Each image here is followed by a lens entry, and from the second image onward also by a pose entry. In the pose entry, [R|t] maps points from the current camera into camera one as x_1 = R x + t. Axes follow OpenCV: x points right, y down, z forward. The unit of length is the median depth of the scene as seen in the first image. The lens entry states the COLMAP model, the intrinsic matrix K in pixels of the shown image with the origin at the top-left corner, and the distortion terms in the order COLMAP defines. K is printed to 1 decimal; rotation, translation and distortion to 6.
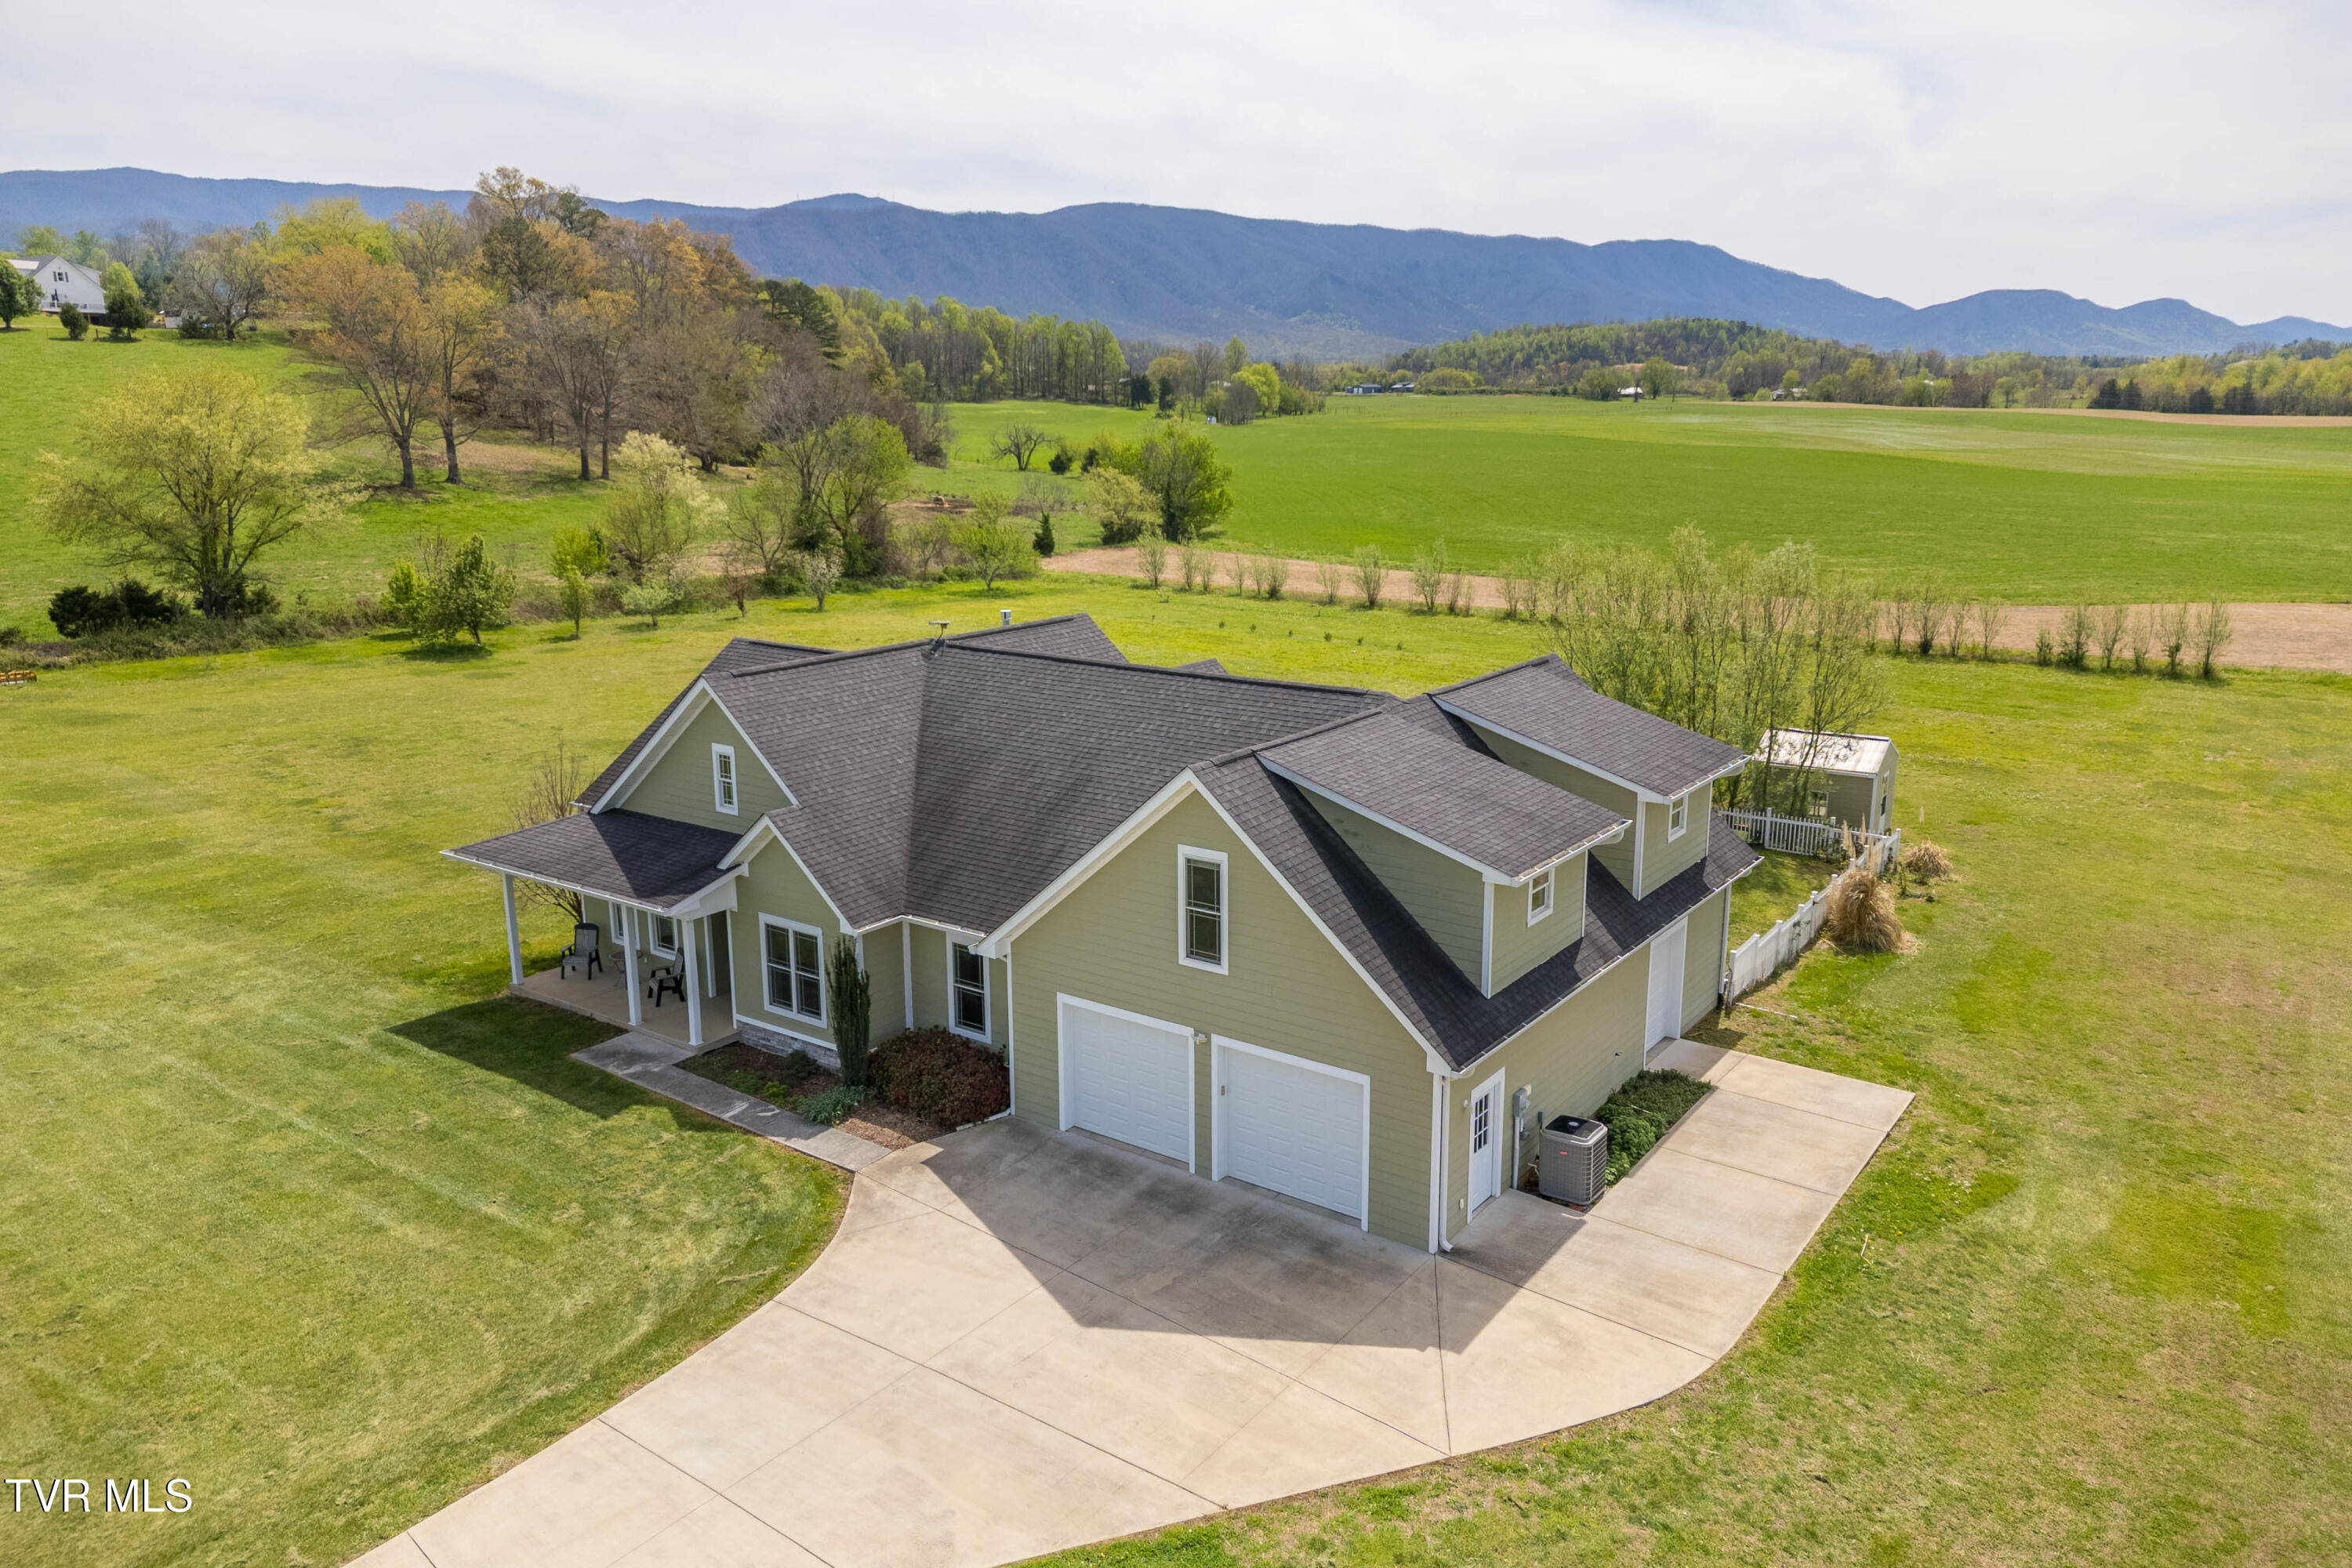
lens RADIAL K [[1646.7, 0, 1176.0], [0, 1646.7, 784.0], [0, 0, 1]] dist [0.066585, -0.059735]
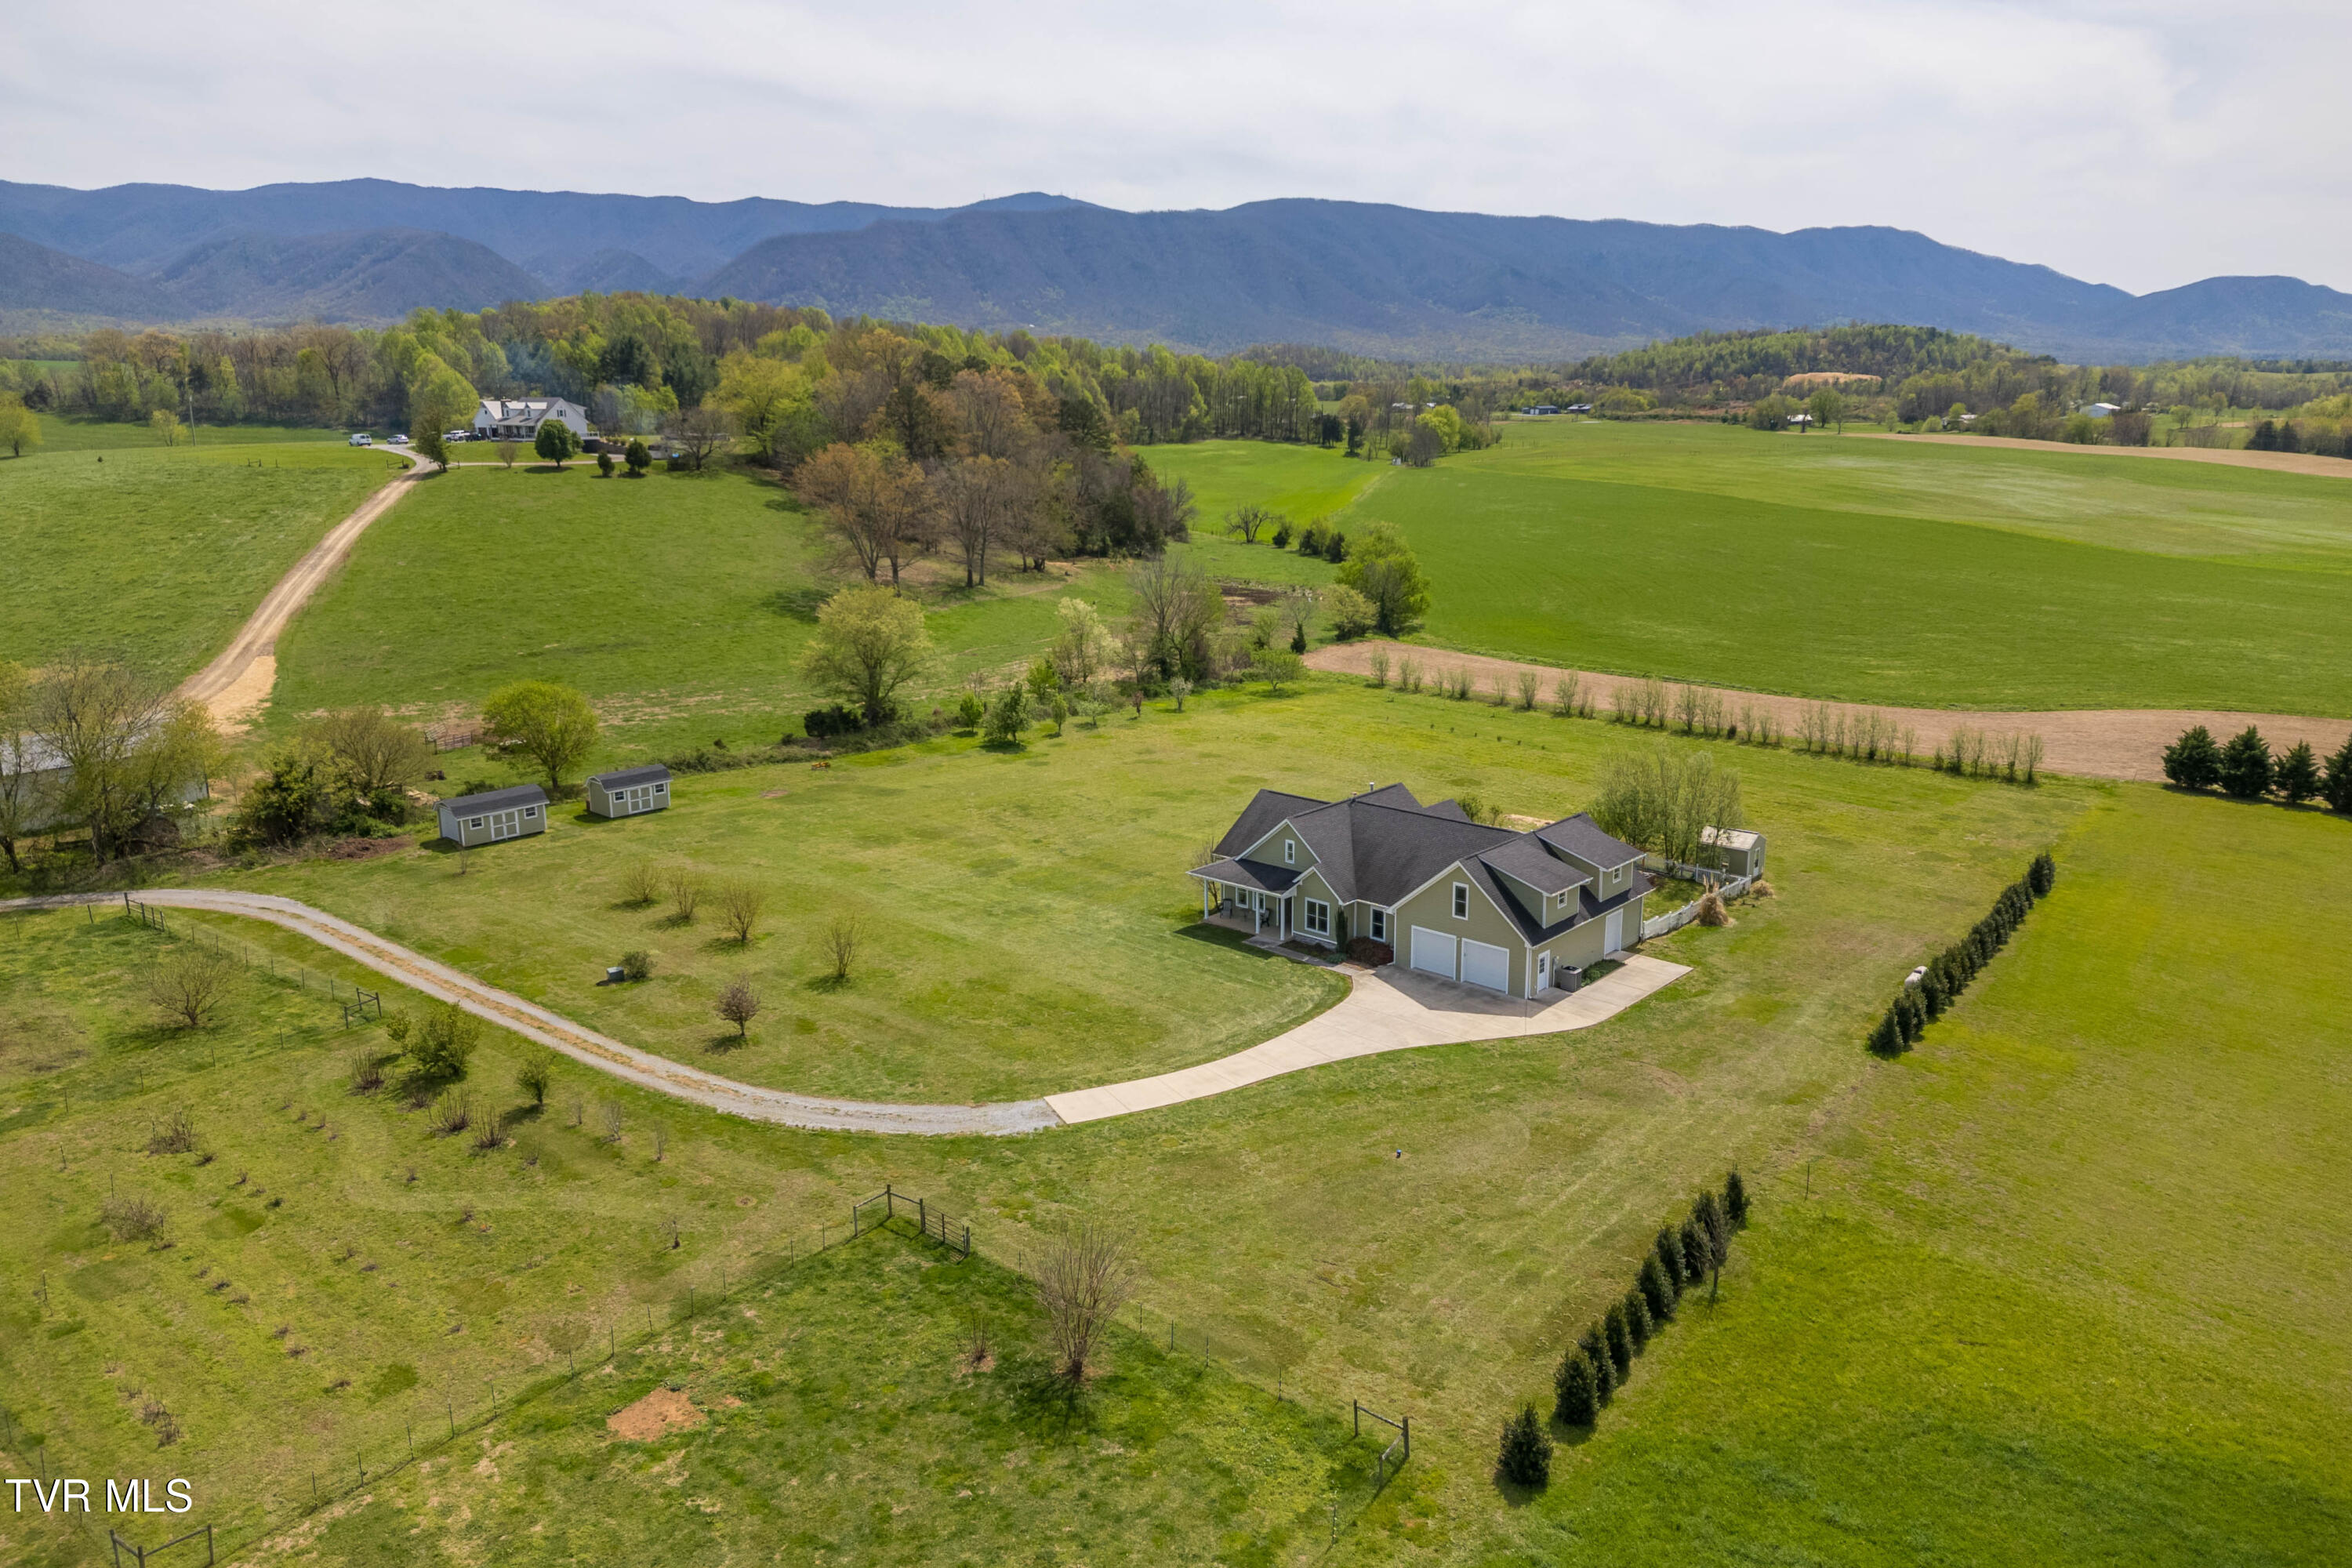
lens RADIAL K [[1646.7, 0, 1176.0], [0, 1646.7, 784.0], [0, 0, 1]] dist [0.066585, -0.059735]
pose [[0.994847, 0.021880, -0.098994, -0.034755], [-0.021378, 0.999753, 0.006125, -0.025471], [0.099104, -0.003977, 0.995069, -0.361348]]
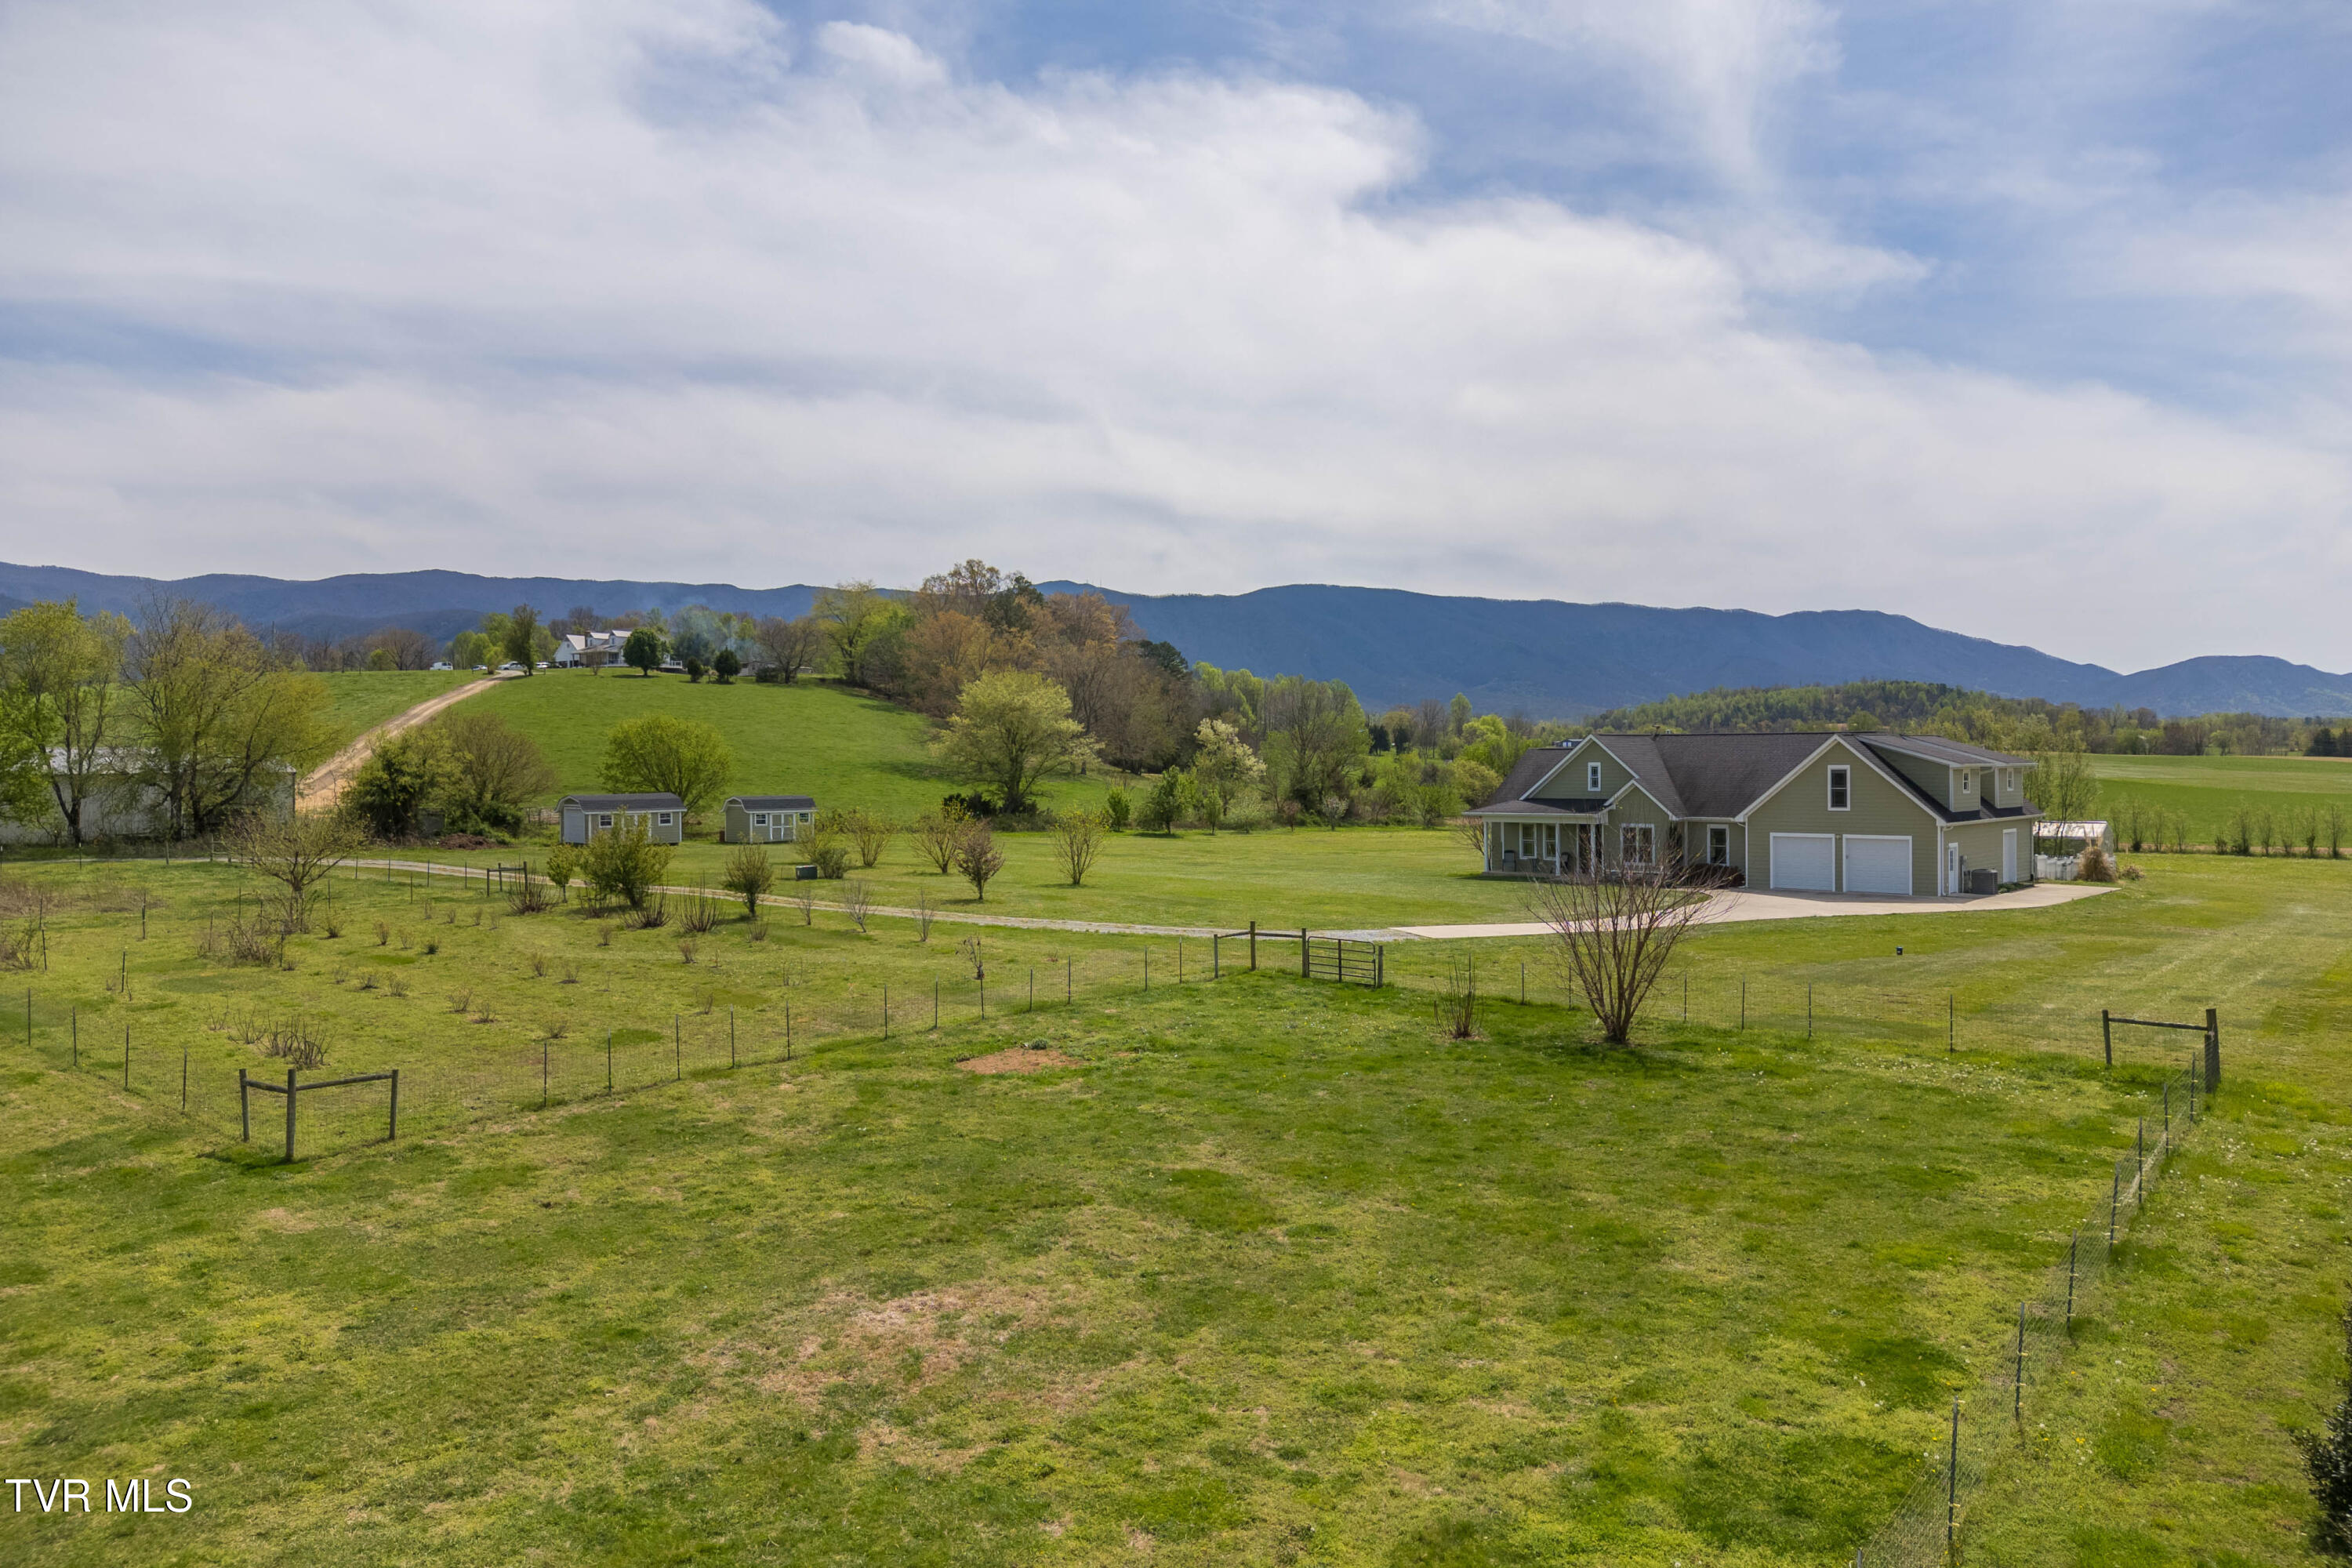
lens RADIAL K [[1646.7, 0, 1176.0], [0, 1646.7, 784.0], [0, 0, 1]] dist [0.066585, -0.059735]
pose [[0.993744, -0.000774, -0.111684, -0.114887], [-0.023233, 0.976668, -0.213496, 0.102126], [0.109243, 0.214755, 0.970539, -0.271277]]
